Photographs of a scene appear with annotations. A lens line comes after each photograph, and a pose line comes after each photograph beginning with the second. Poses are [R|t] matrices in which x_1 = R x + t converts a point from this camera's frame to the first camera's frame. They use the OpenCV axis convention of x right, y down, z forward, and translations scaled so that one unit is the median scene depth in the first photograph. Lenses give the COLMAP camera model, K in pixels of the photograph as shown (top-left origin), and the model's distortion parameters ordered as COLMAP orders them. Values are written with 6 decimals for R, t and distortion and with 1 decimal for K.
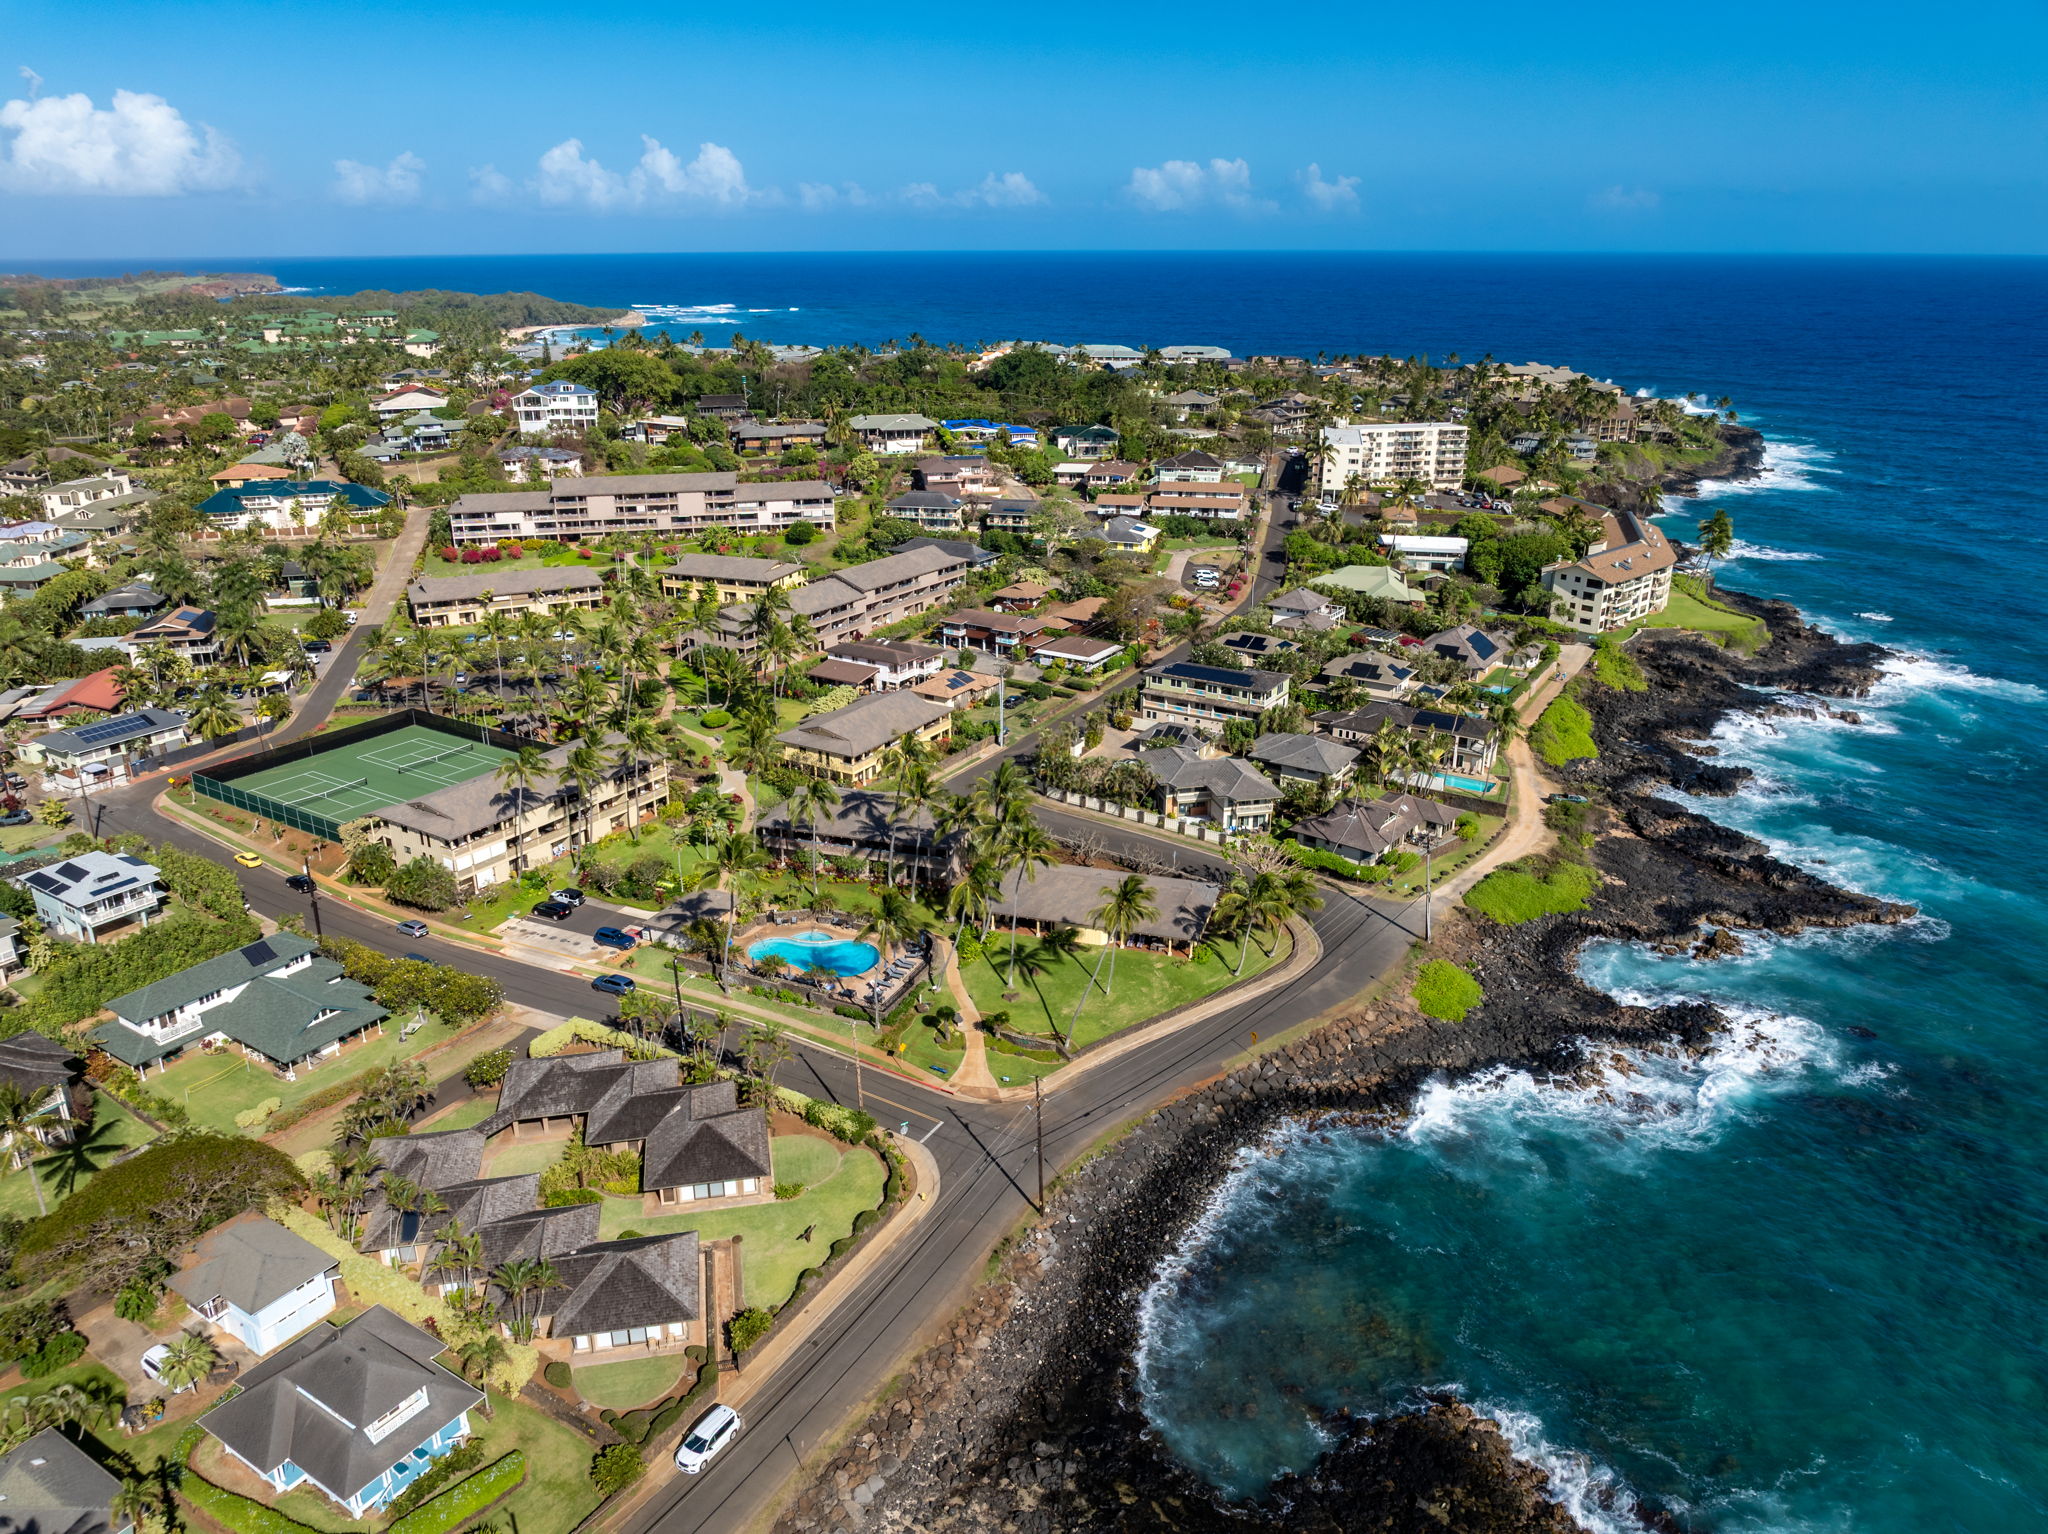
lens RADIAL K [[1395.9, 0, 1024.0], [0, 1395.9, 767.0], [0, 0, 1]] dist [-0.022074, -0.007967]
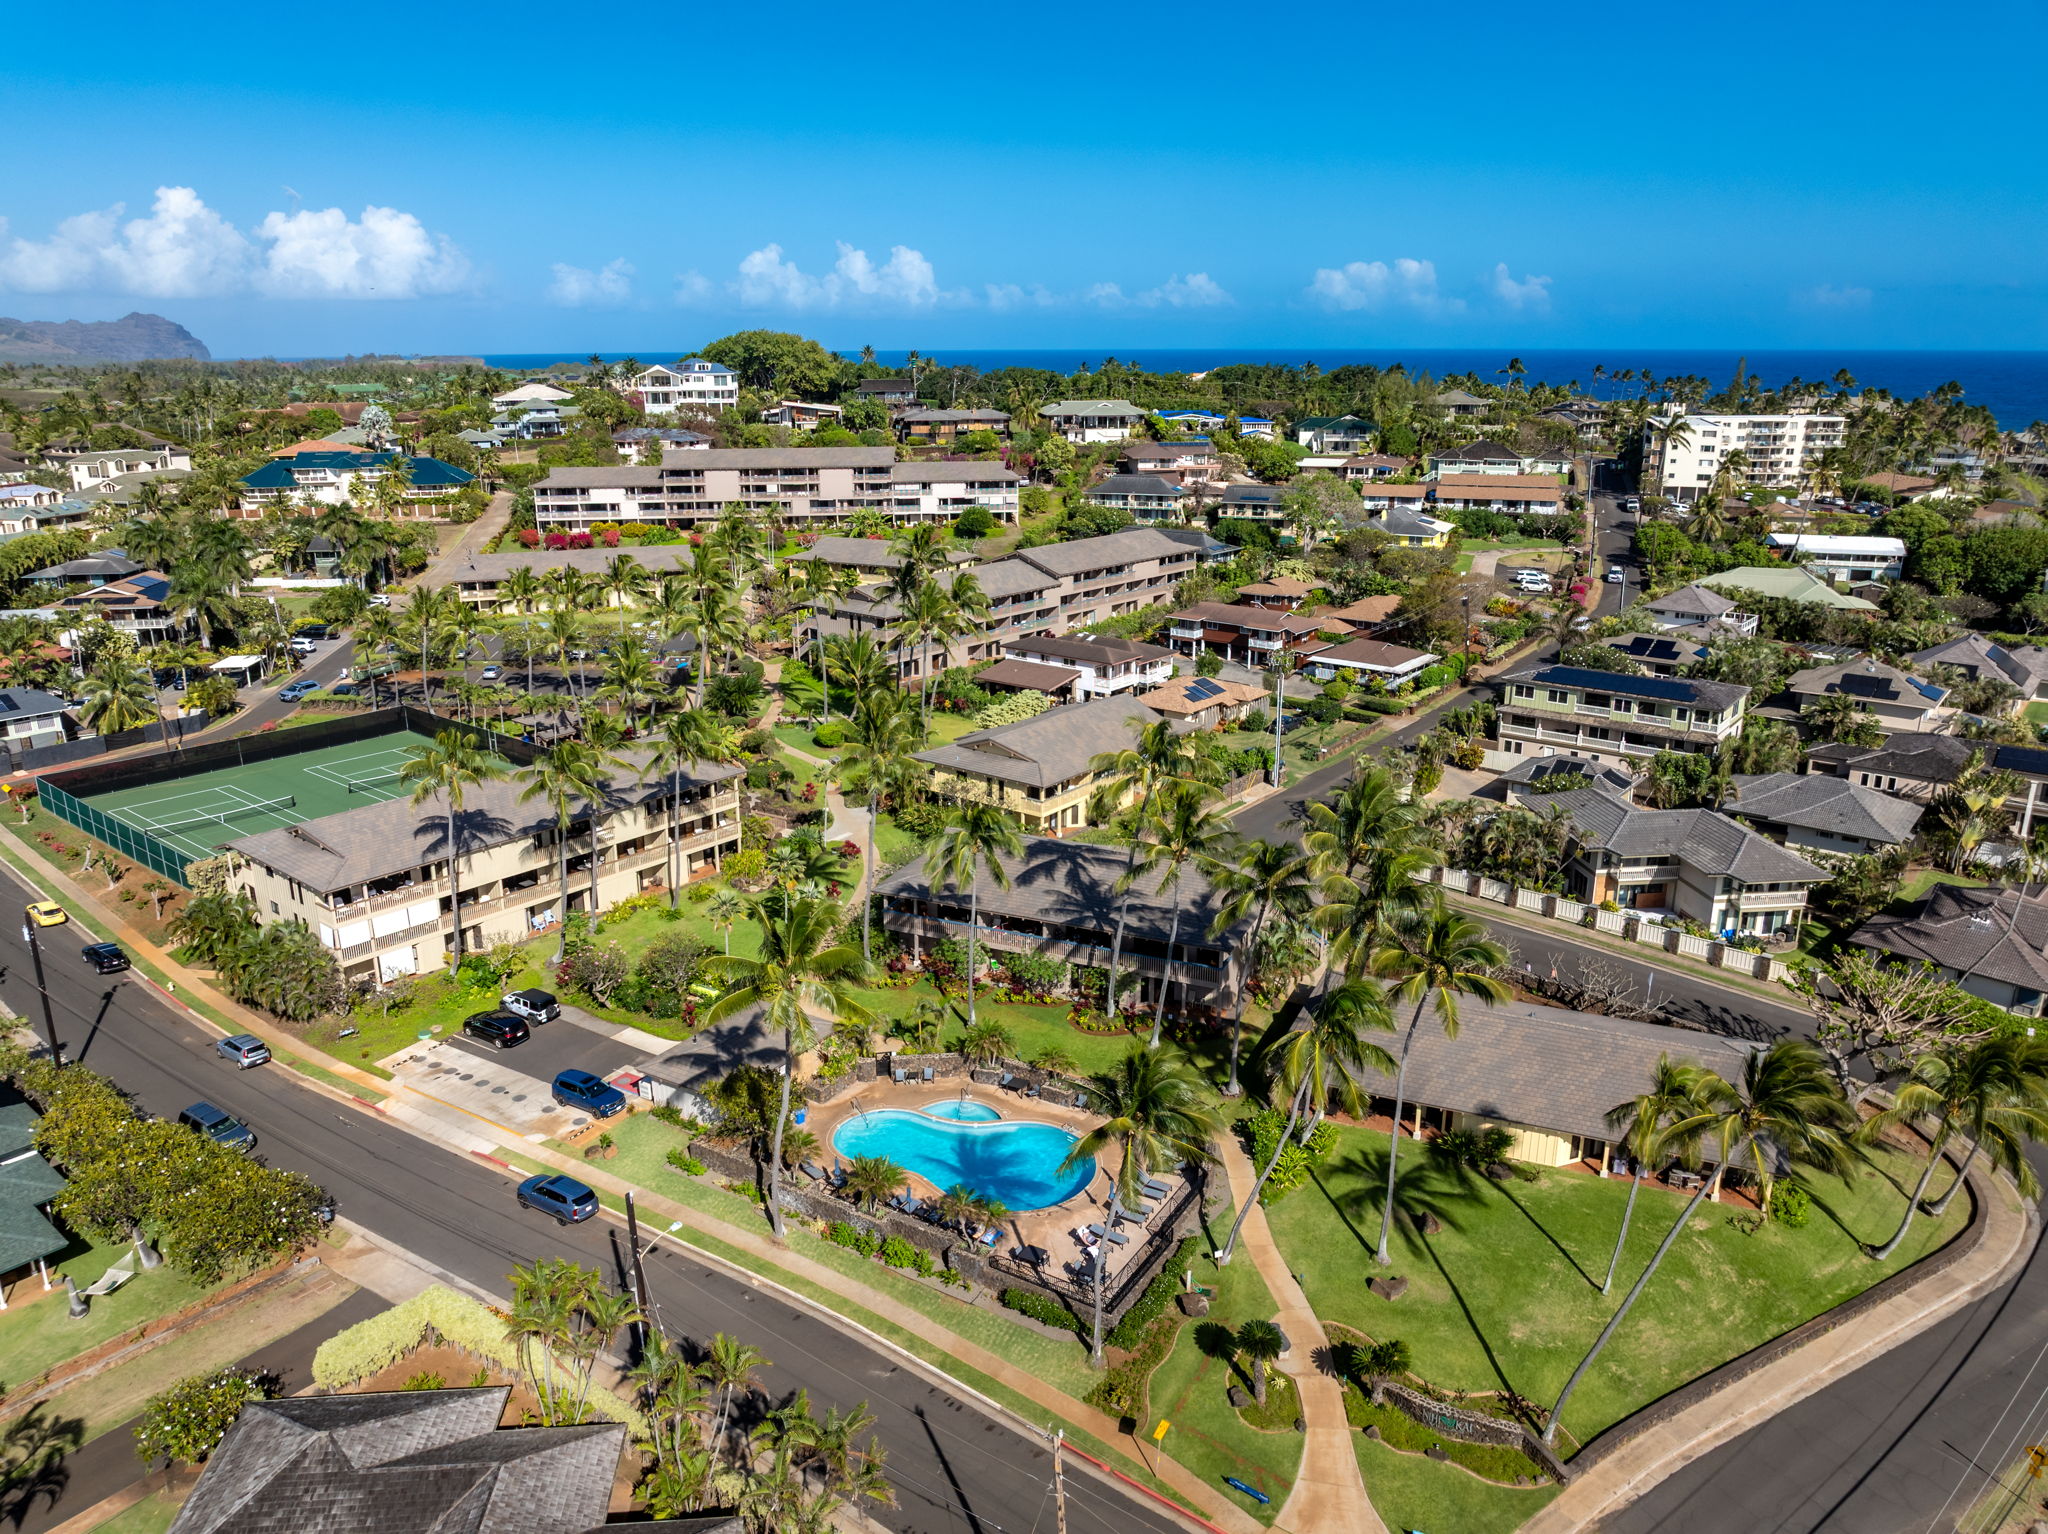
lens RADIAL K [[1395.9, 0, 1024.0], [0, 1395.9, 767.0], [0, 0, 1]] dist [-0.022074, -0.007967]
pose [[0.992367, 0.030379, -0.119519, -0.039249], [-0.038283, 0.997190, -0.064400, 0.015364], [0.117227, 0.068484, 0.990741, 0.266968]]
